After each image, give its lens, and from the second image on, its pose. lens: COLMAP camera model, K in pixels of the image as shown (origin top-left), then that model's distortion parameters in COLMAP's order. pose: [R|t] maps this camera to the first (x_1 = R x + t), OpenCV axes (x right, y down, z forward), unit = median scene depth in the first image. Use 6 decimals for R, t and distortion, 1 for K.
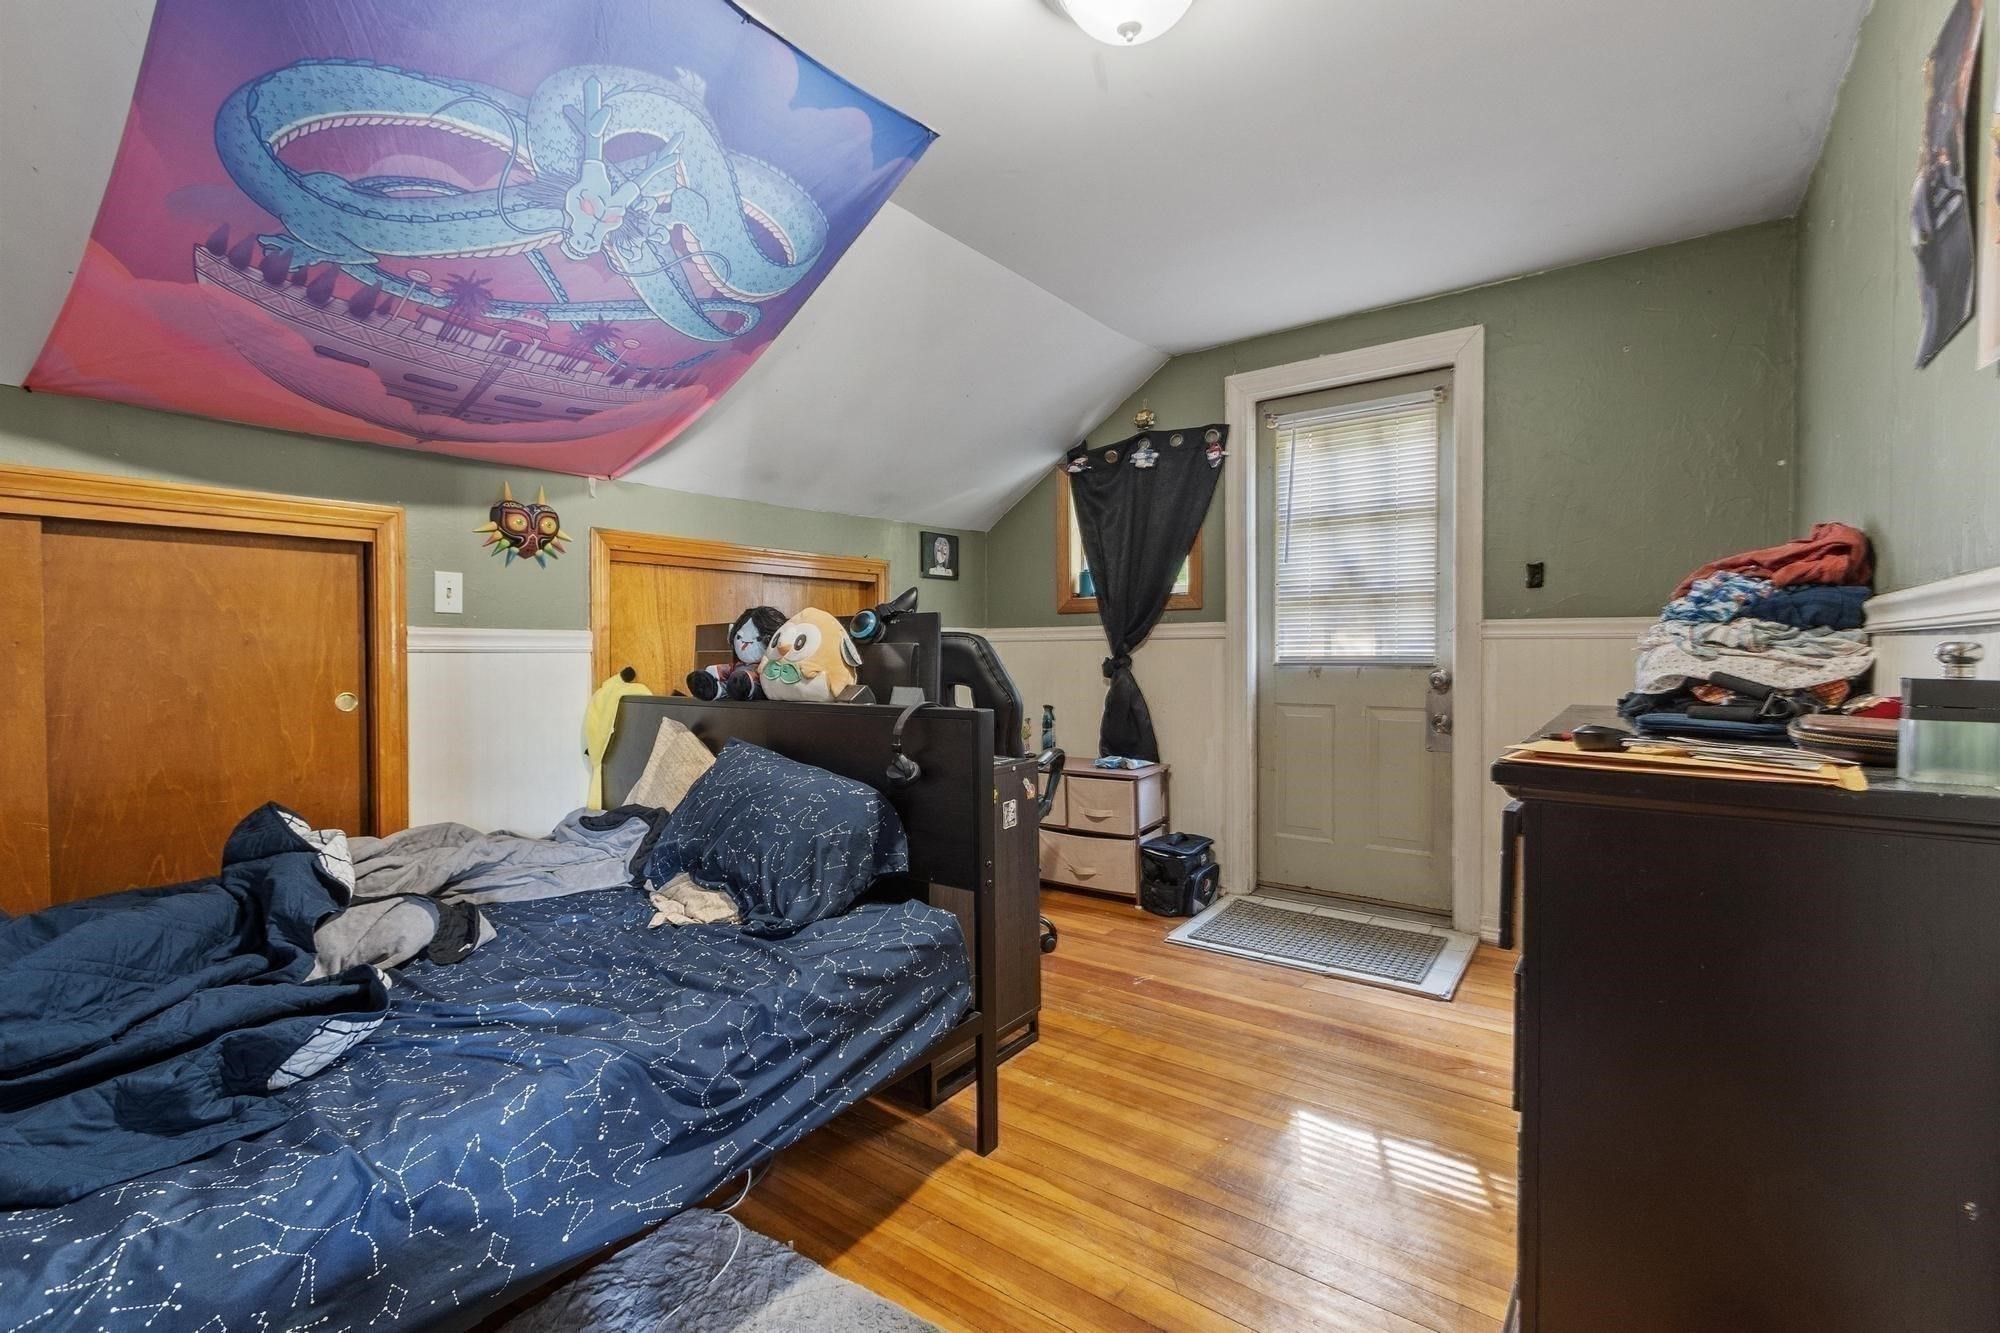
lens RADIAL K [[911.3, 0, 1000.0], [0, 911.3, 666.5], [0, 0, 1]] dist [0.000614, 0.000012]
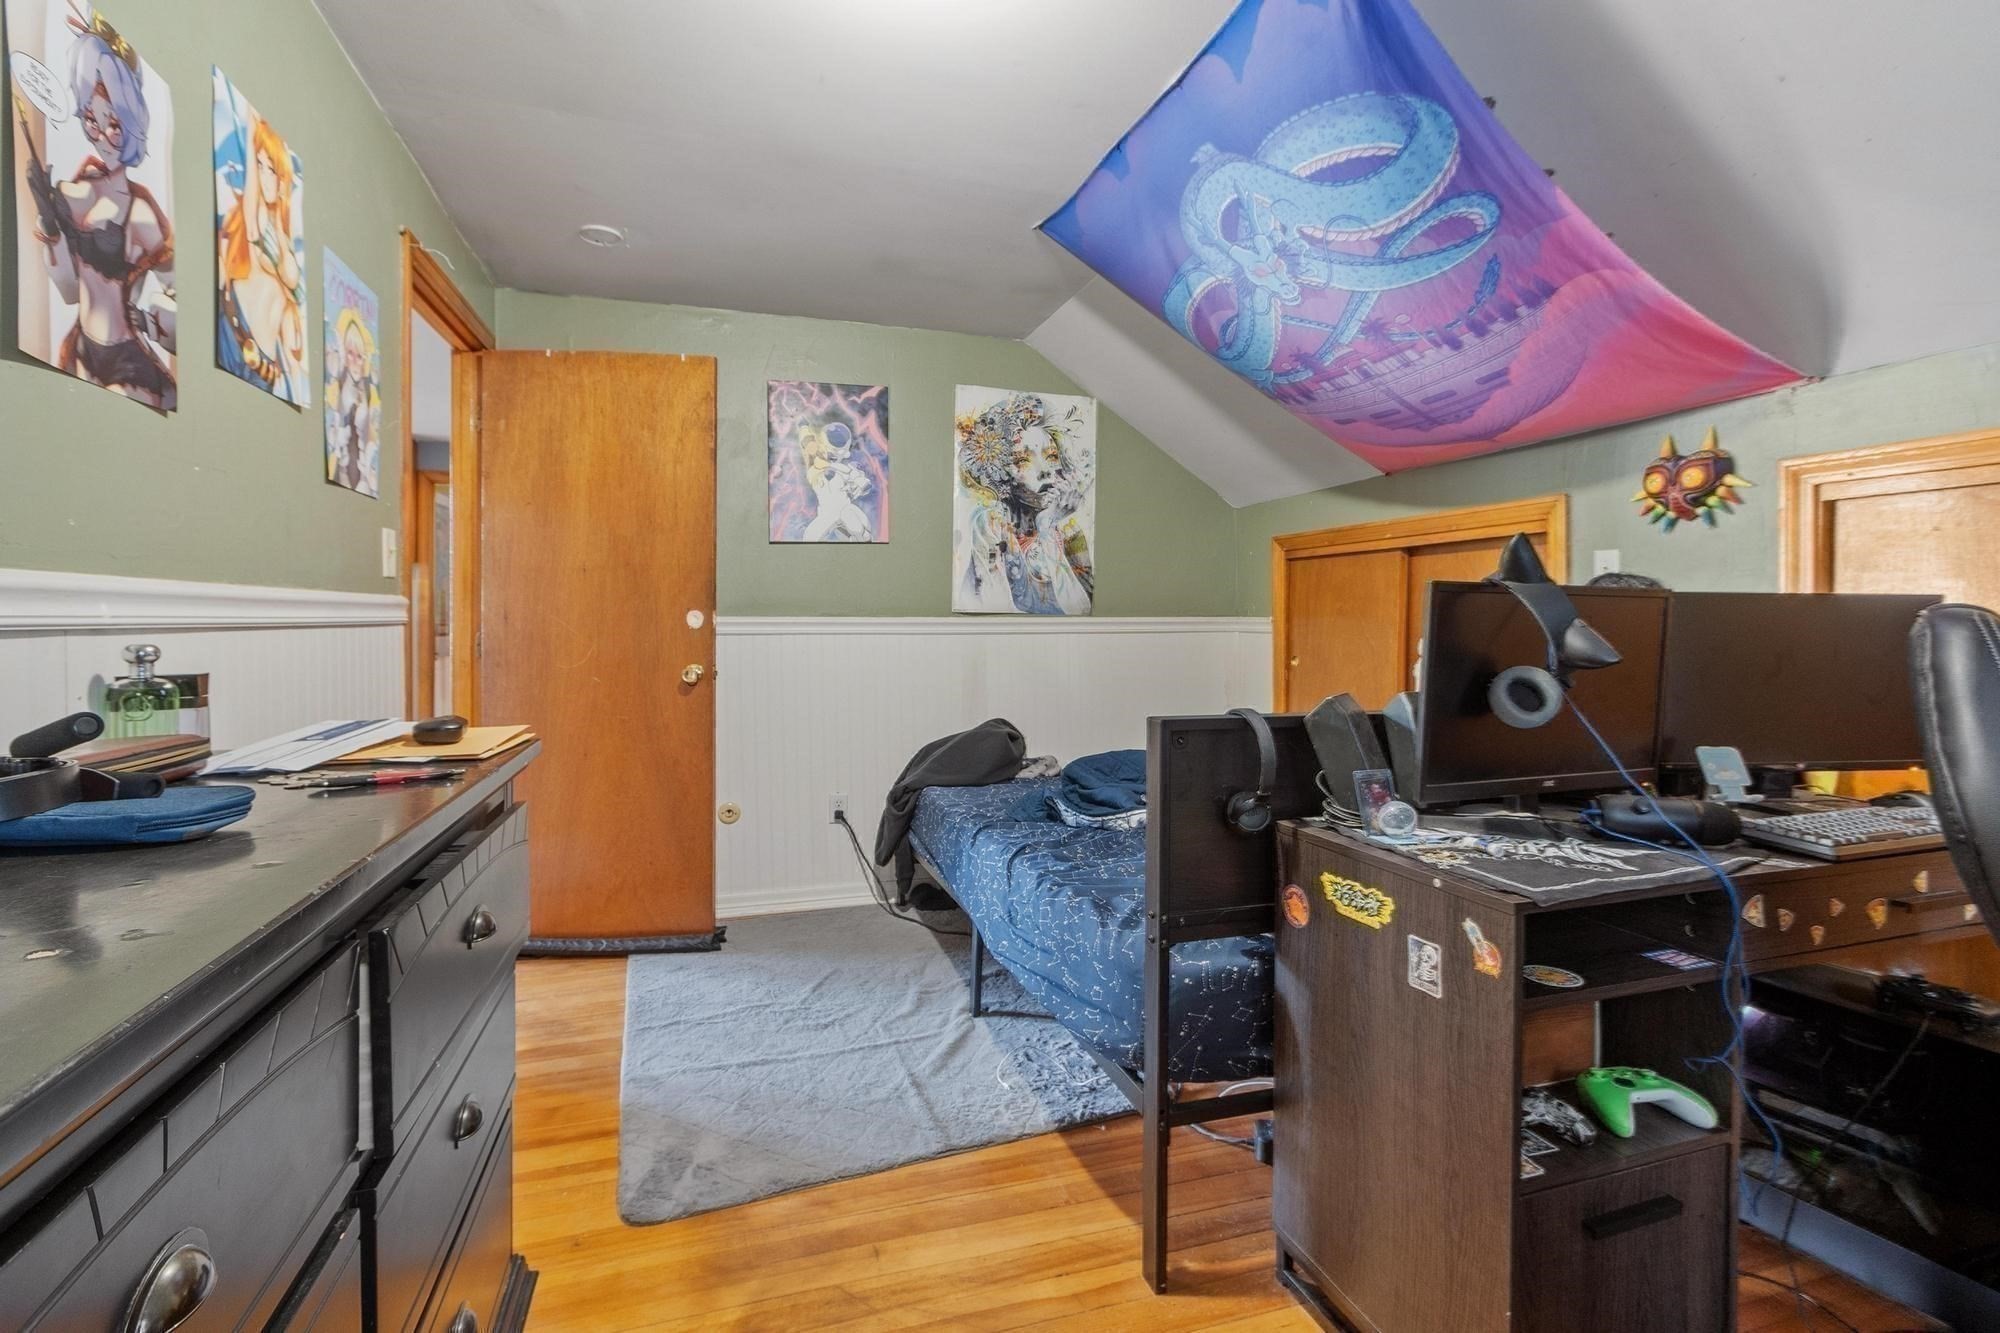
lens RADIAL K [[934.8, 0, 995.8], [0, 934.8, 609.1], [0, 0, 1]] dist [-0.000633, -0.000083]
pose [[-0.610172, -0.003369, -0.792262, 0.679404], [-0.011103, 0.999929, 0.004299, -0.046234], [0.792191, 0.011420, -0.610167, 1.324880]]
